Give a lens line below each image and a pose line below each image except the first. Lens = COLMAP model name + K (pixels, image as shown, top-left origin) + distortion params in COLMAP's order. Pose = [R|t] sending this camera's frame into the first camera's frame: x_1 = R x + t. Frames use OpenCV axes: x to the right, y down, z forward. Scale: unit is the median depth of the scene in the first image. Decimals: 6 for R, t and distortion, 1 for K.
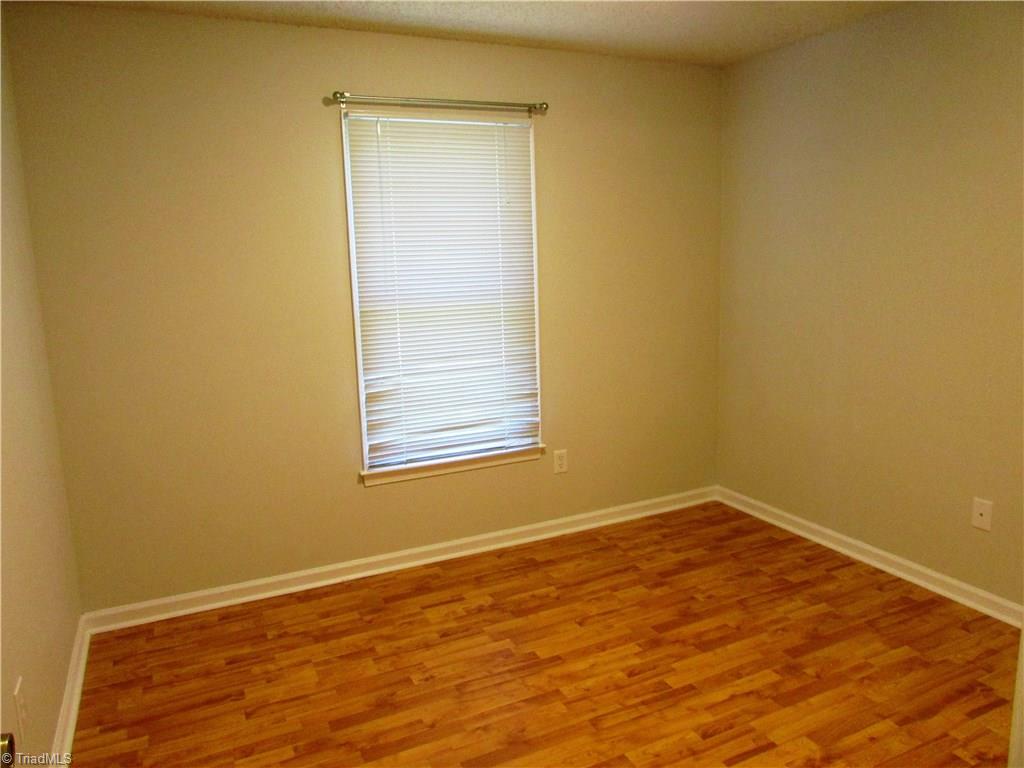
lens RADIAL K [[722.6, 0, 510.2], [0, 722.6, 384.6], [0, 0, 1]] dist [-0.037541, 0.005855]
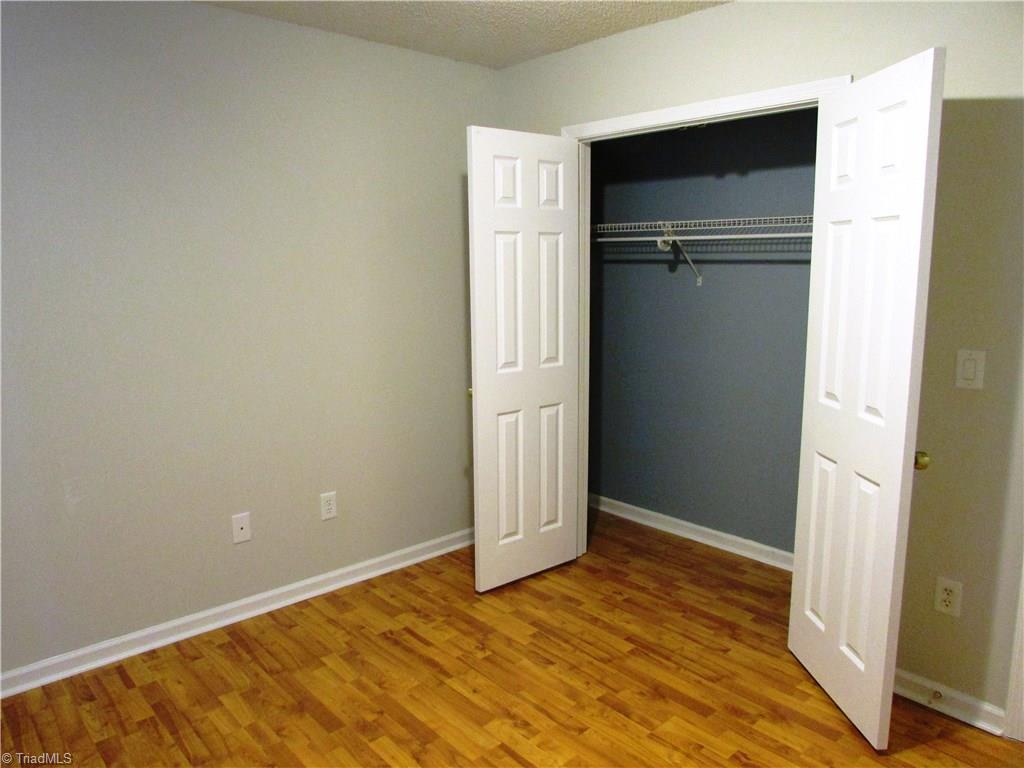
lens RADIAL K [[722.6, 0, 509.9], [0, 722.6, 382.3], [0, 0, 1]] dist [-0.037541, 0.005855]
pose [[-0.298434, -0.123391, 0.946421, -0.425622], [0.174623, 0.967811, 0.181244, -0.146216], [-0.938320, 0.219356, -0.267281, 0.894254]]
